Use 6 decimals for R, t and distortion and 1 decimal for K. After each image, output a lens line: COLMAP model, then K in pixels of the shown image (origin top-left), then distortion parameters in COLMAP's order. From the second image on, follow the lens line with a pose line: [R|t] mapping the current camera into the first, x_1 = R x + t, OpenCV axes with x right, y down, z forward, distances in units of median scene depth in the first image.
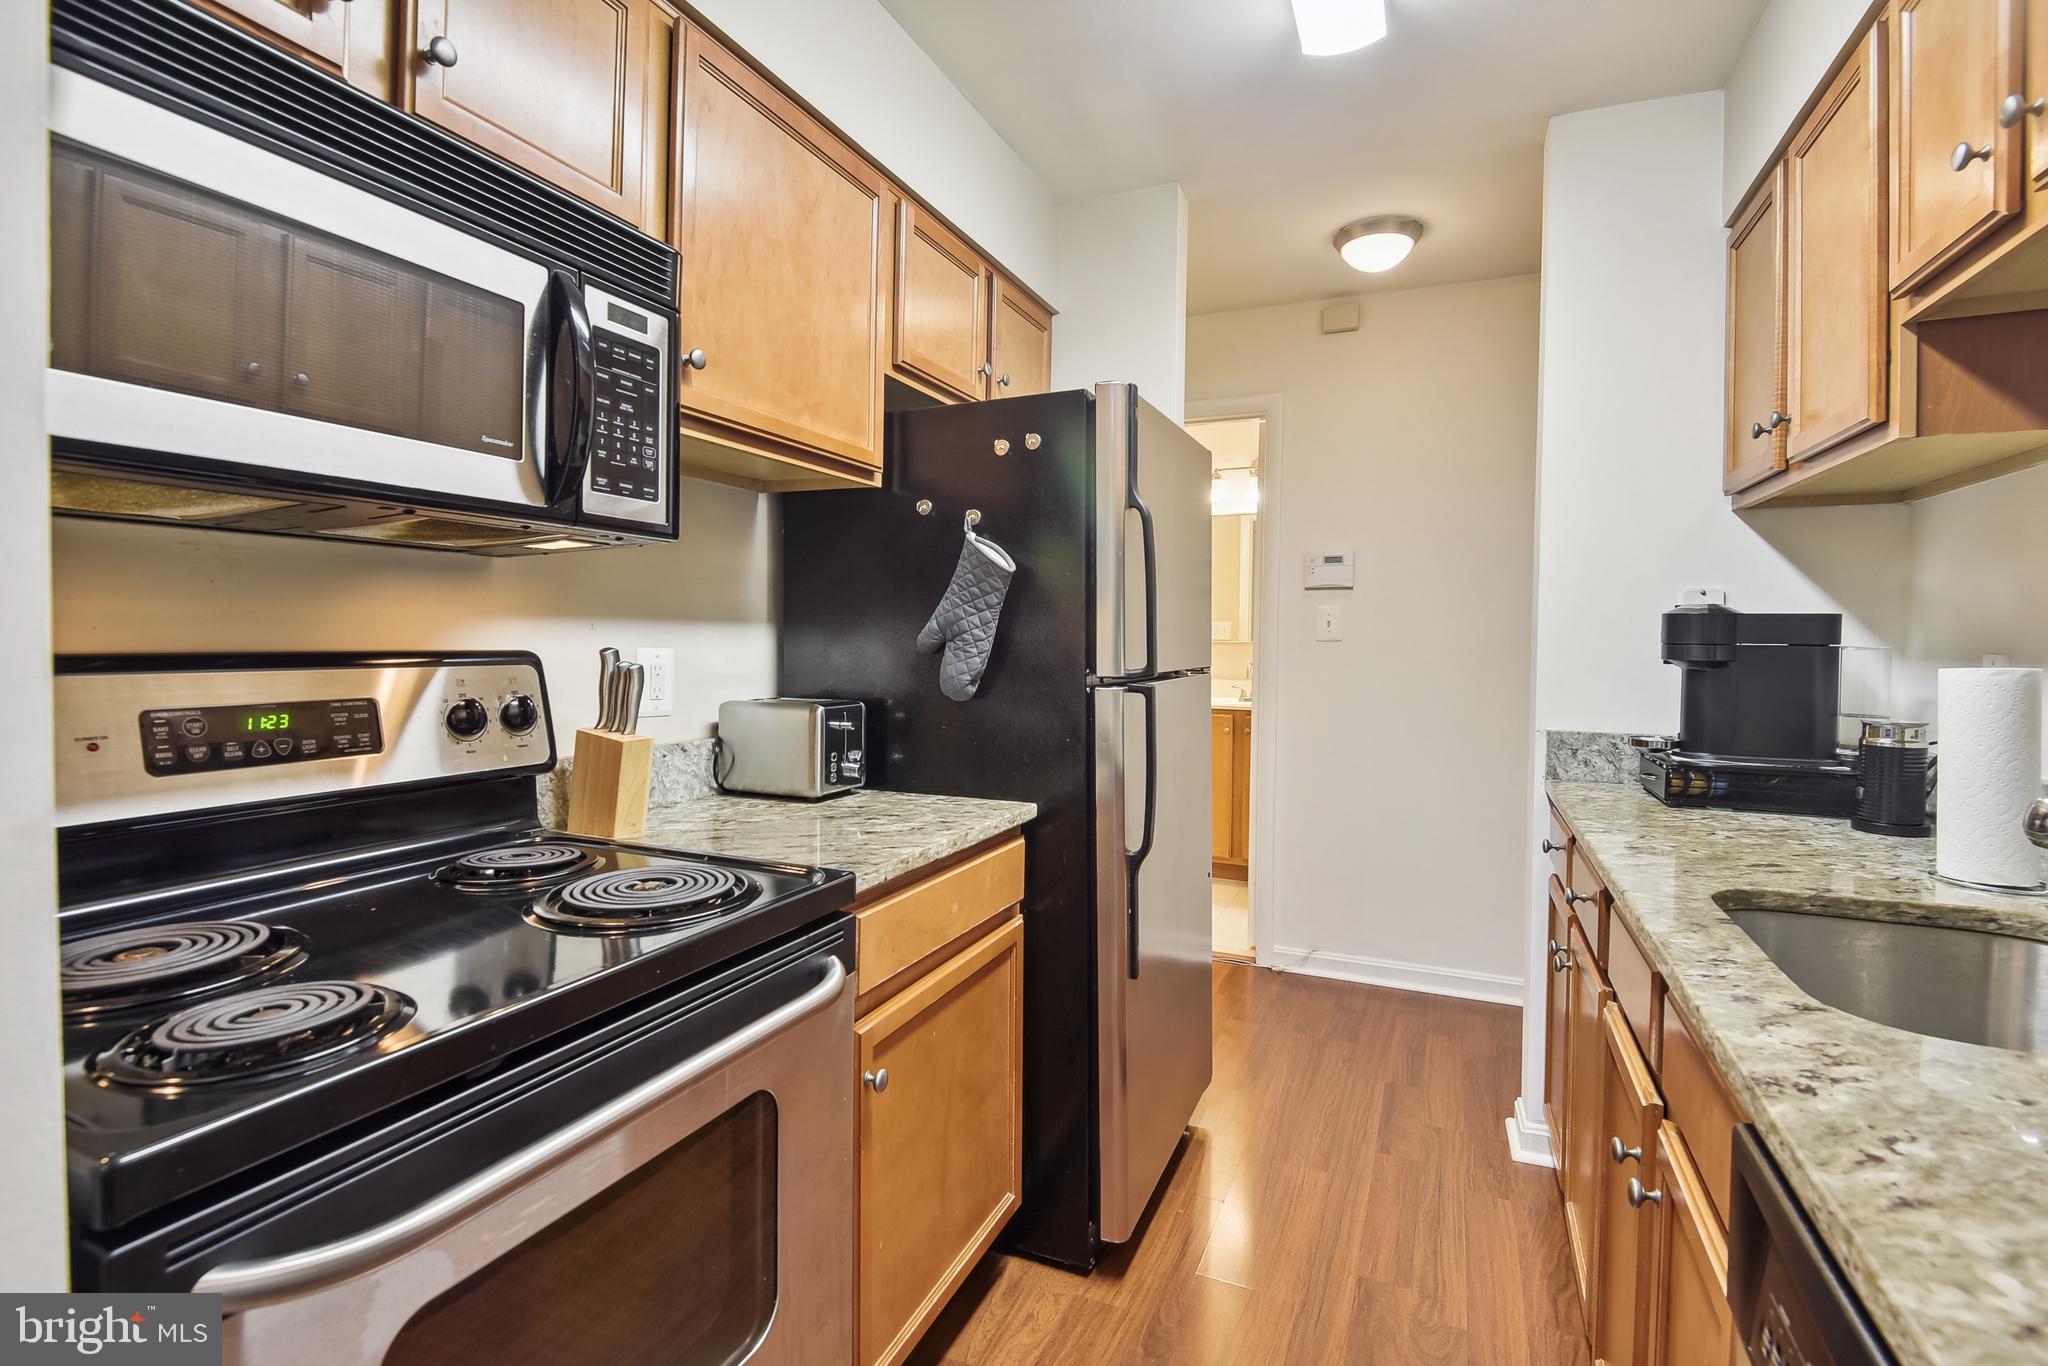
lens RADIAL K [[982.4, 0, 1021.9], [0, 982.4, 648.0], [0, 0, 1]] dist [0.011803, -0.016373]
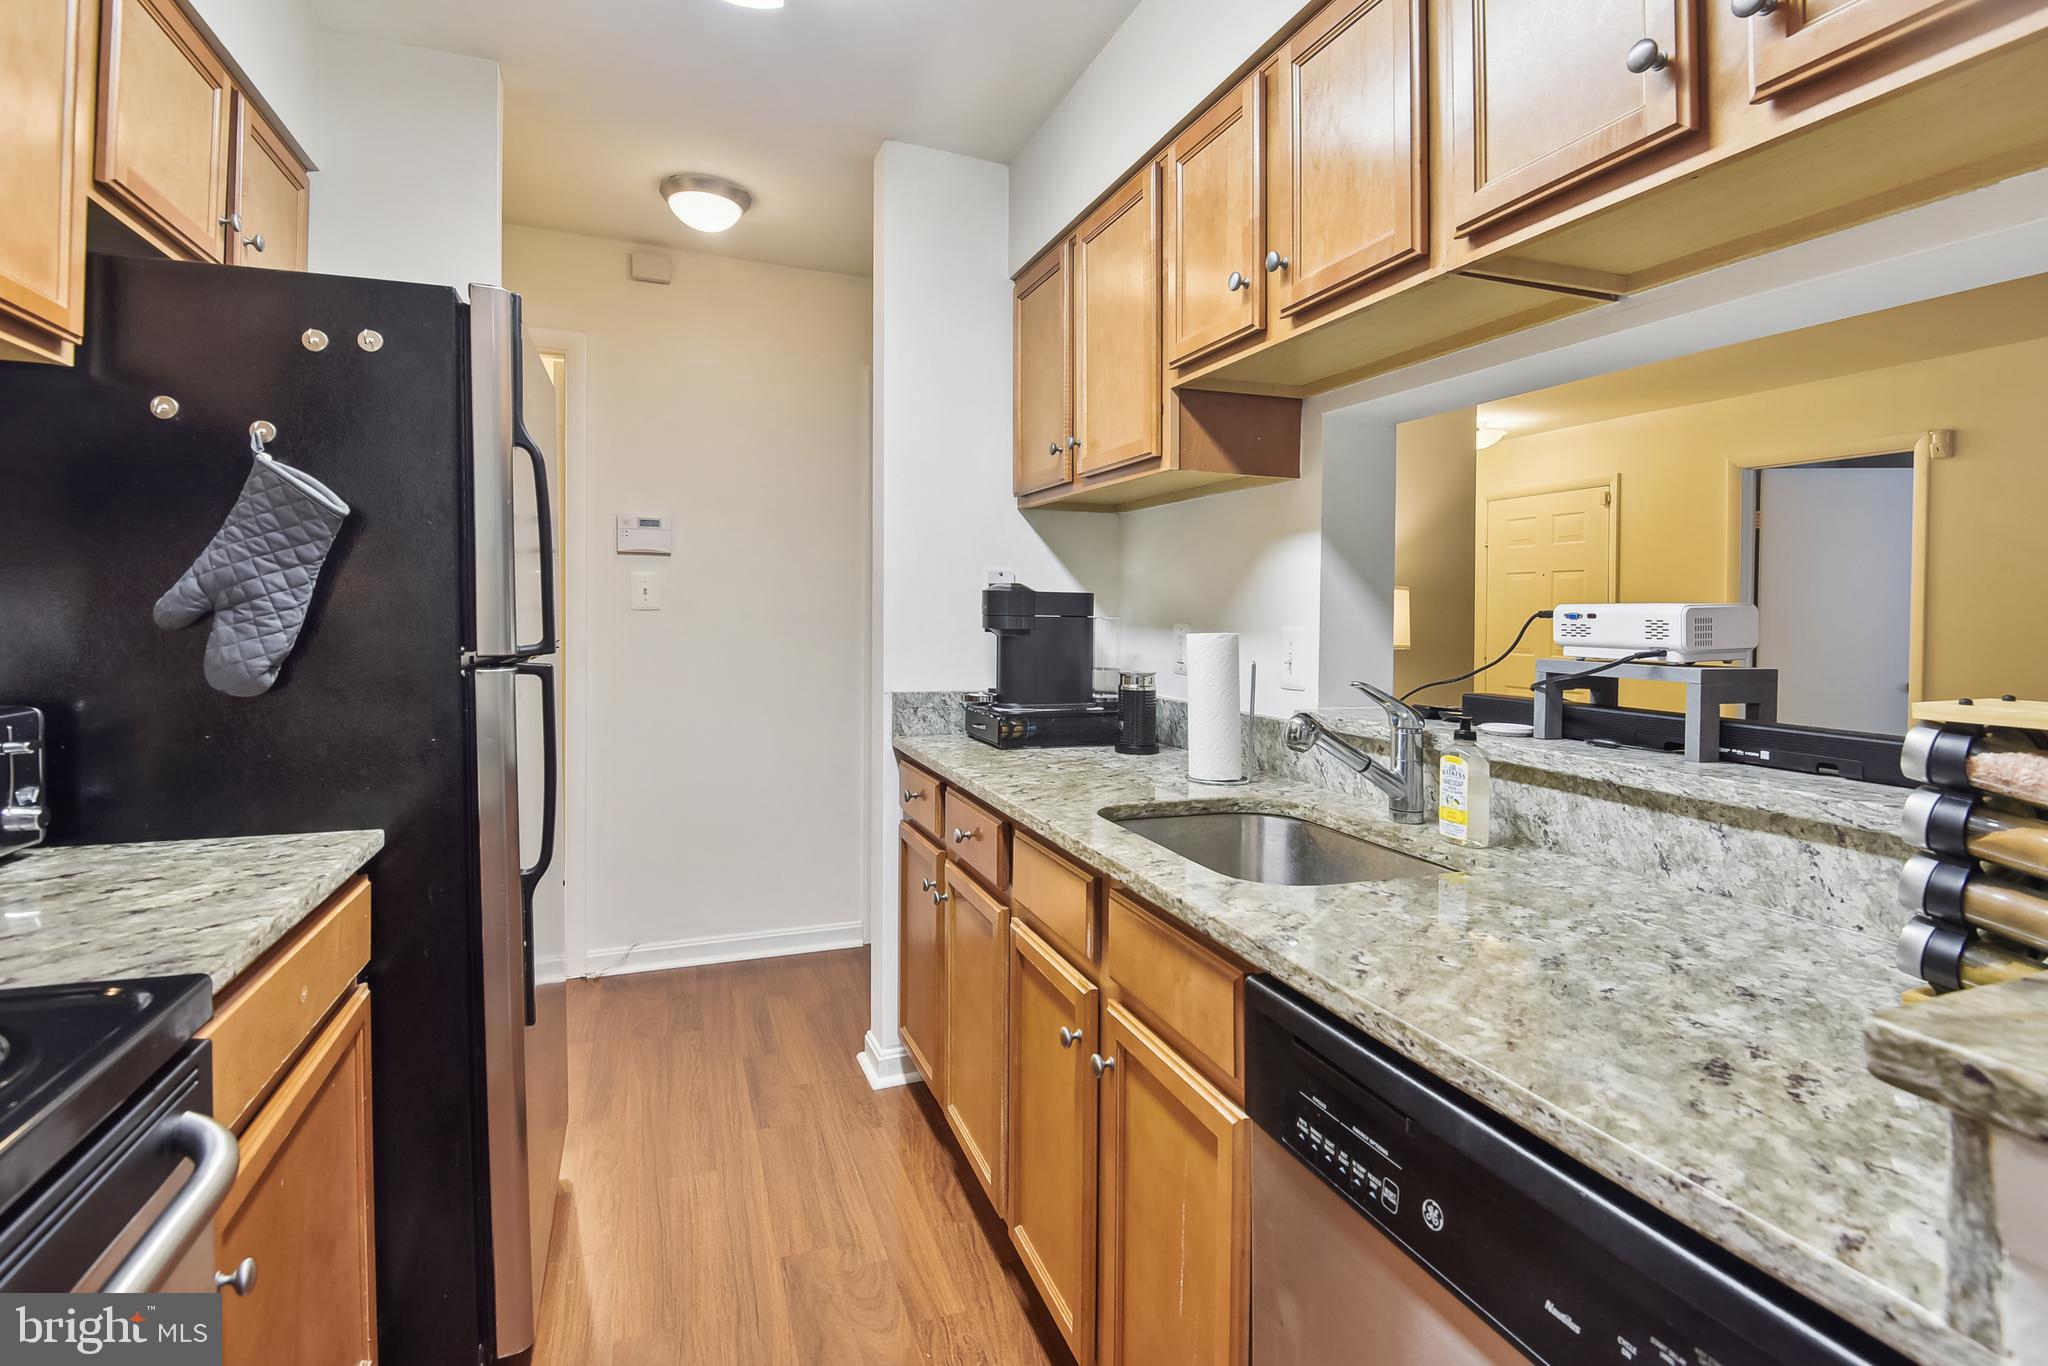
lens RADIAL K [[1005.9, 0, 1023.6], [0, 1005.9, 607.3], [0, 0, 1]] dist [0.001291, -0.018248]
pose [[0.677390, 0.006487, 0.735595, -0.213863], [-0.001363, 0.999970, -0.007562, -0.004103], [-0.735623, 0.004120, 0.677379, 0.128566]]
